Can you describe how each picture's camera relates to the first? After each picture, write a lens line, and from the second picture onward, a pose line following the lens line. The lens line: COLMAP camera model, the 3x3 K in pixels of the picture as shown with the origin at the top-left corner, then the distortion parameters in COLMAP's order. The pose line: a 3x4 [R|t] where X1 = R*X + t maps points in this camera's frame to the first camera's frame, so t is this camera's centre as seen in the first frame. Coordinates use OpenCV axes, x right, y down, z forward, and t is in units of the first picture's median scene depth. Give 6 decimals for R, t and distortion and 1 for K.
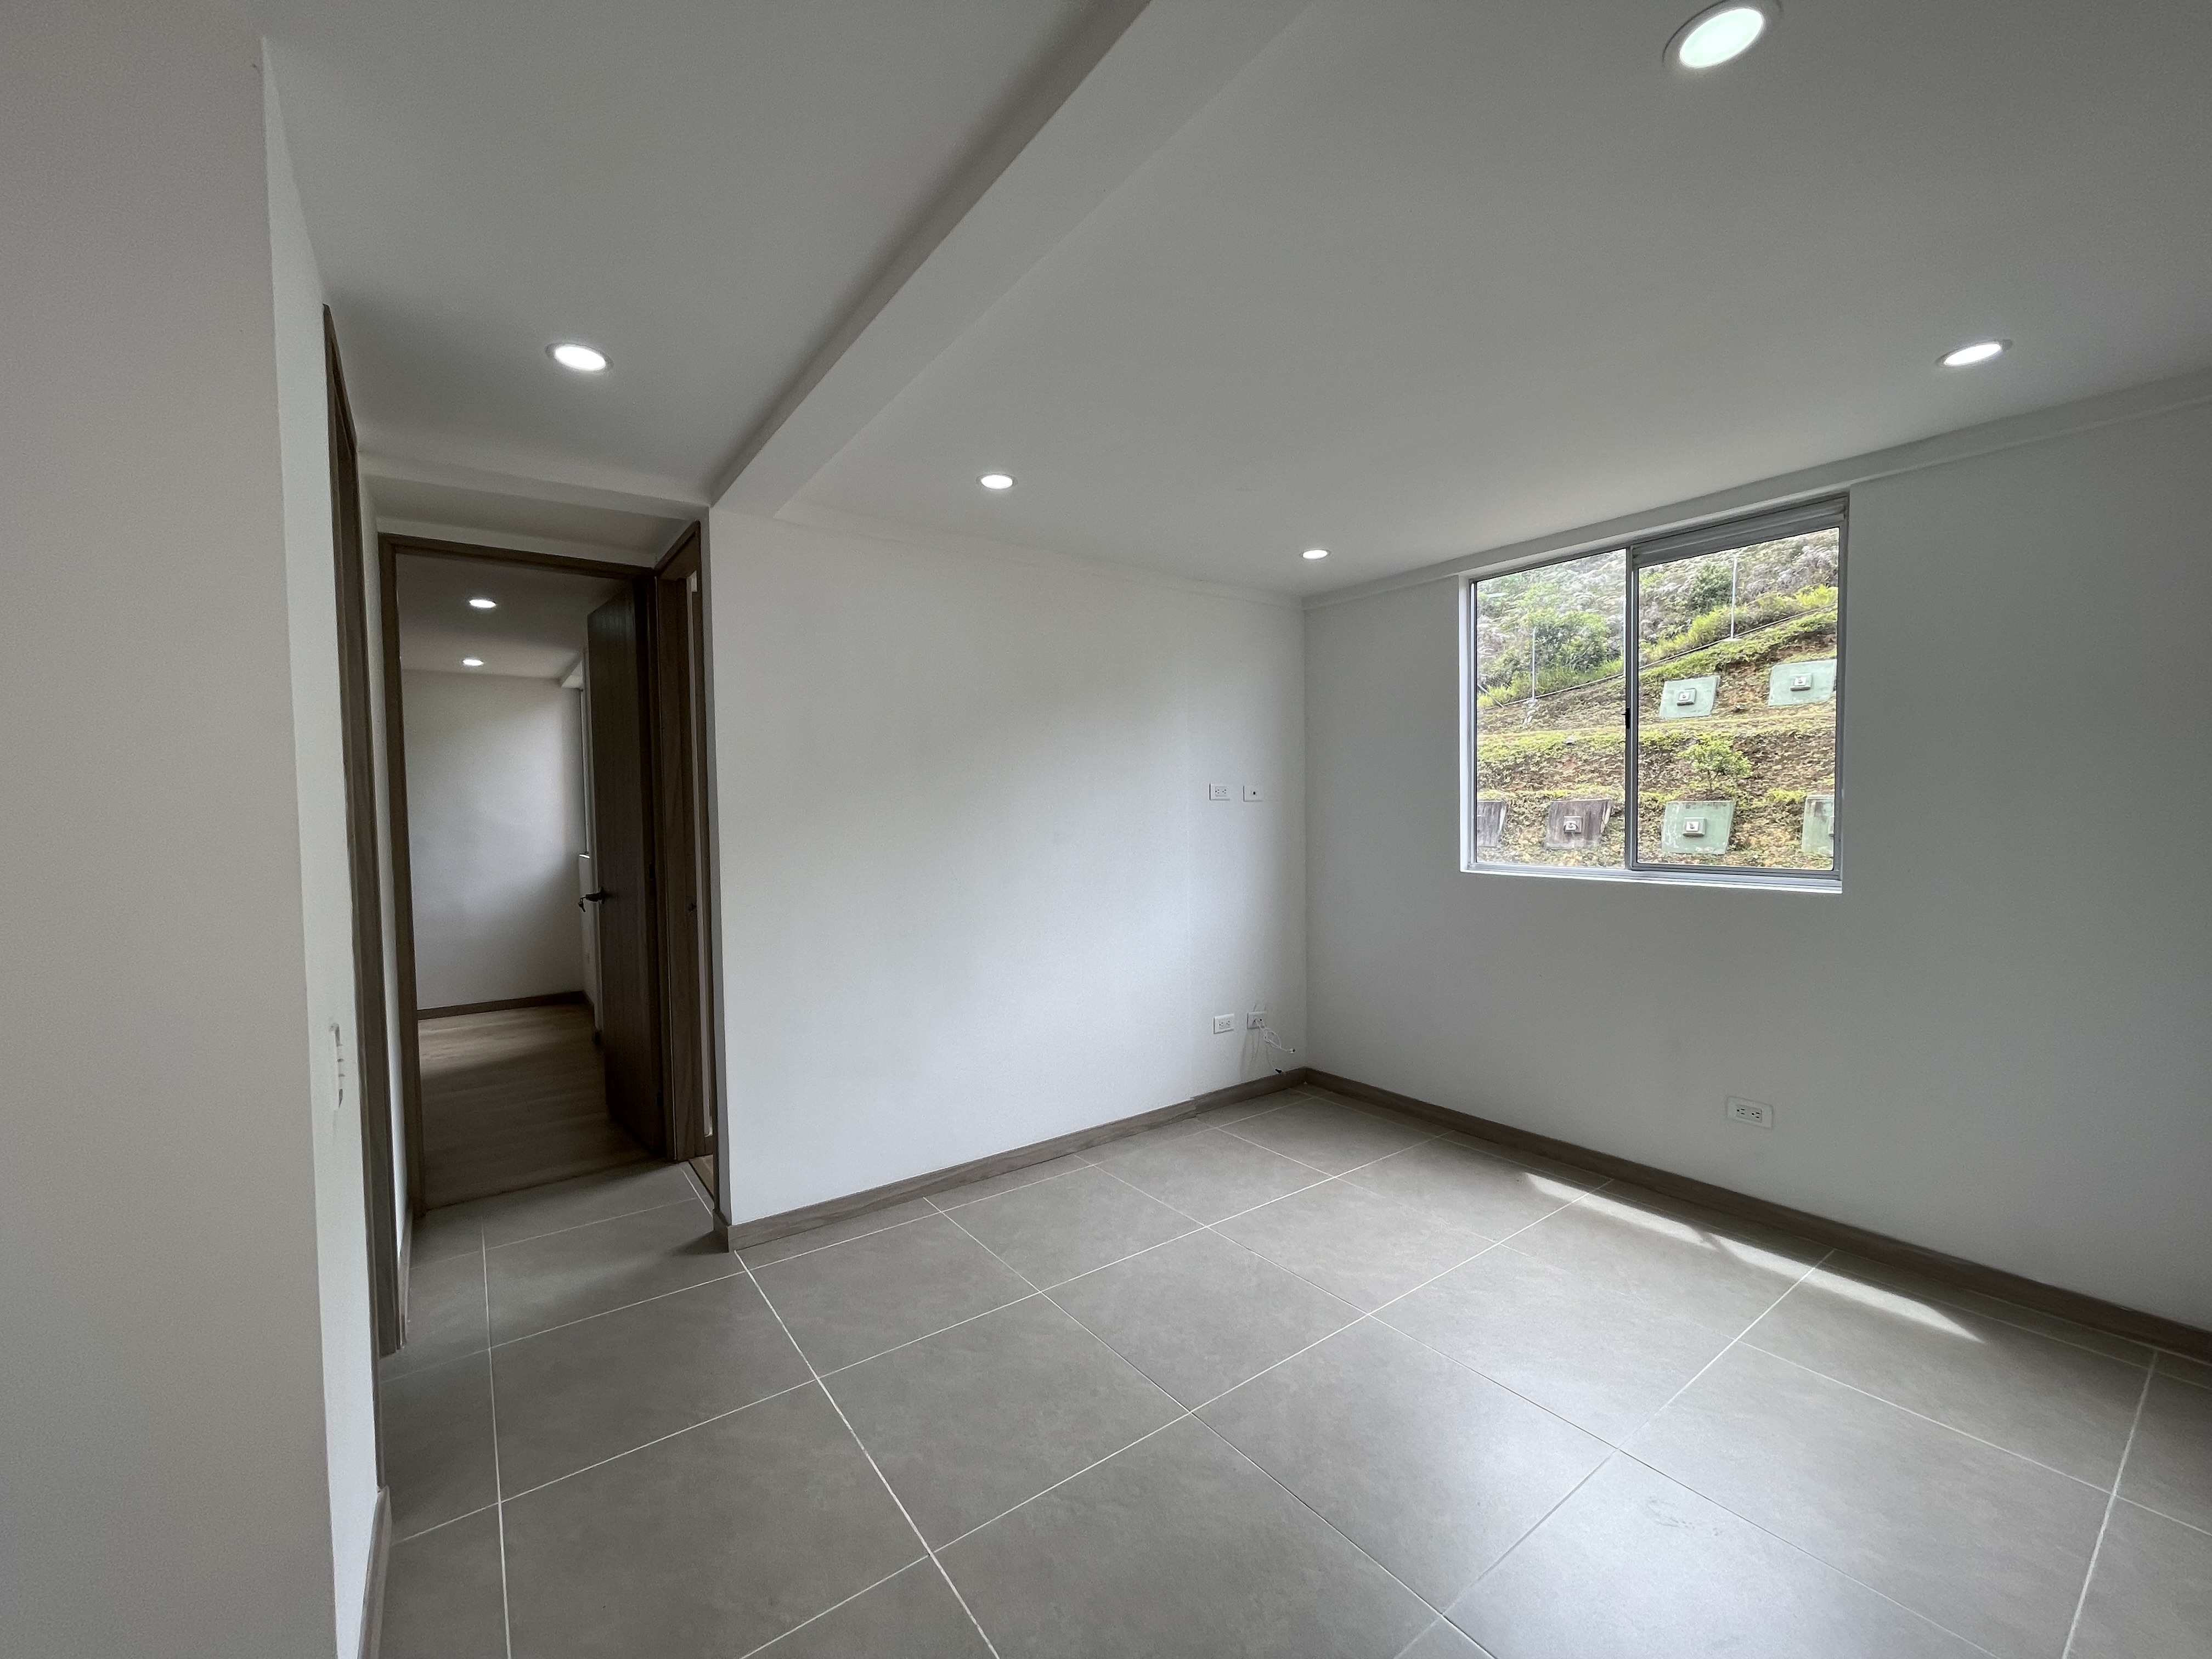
lens RADIAL K [[922.2, 0, 1121.0], [0, 922.2, 838.0], [0, 0, 1]] dist [0.000142, 0.000016]
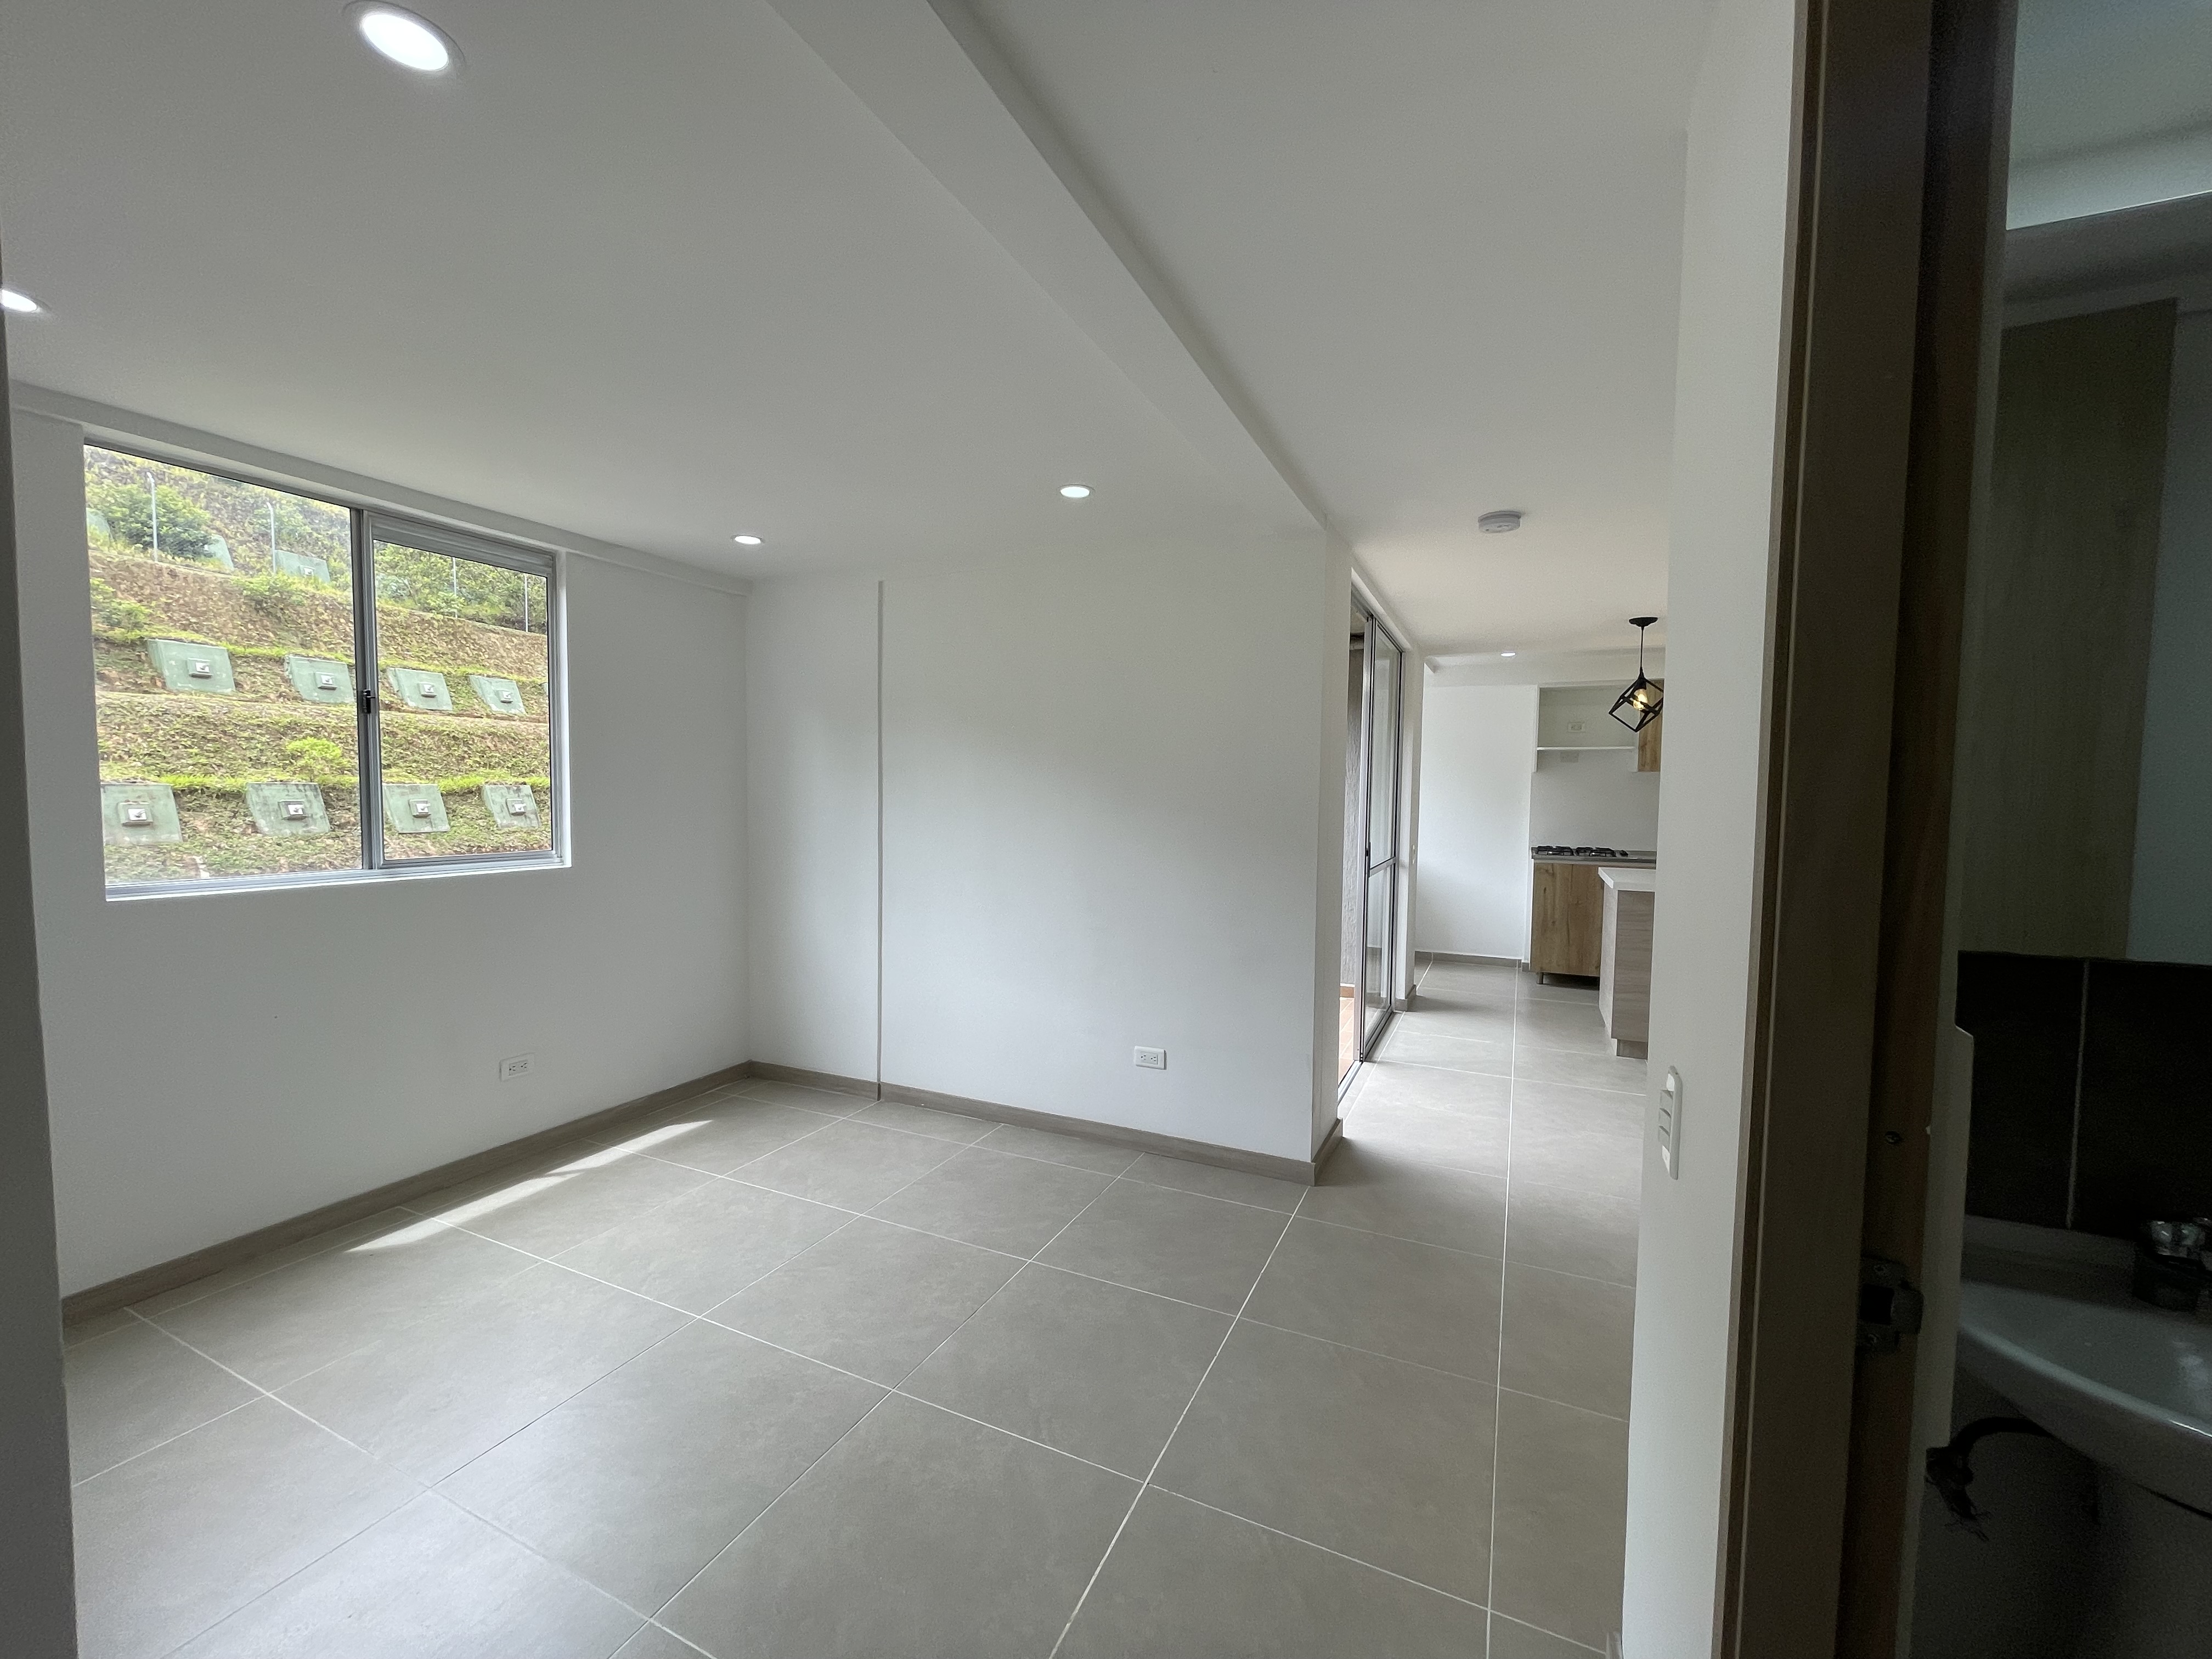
lens RADIAL K [[889.0, 0, 1106.4], [0, 889.0, 840.7], [0, 0, 1]] dist [-0.009854, 0.006174]
pose [[-0.481972, -0.041597, 0.875199, -0.620948], [0.029122, 0.997560, 0.063450, -0.031225], [-0.875703, 0.056069, -0.479584, 0.870099]]
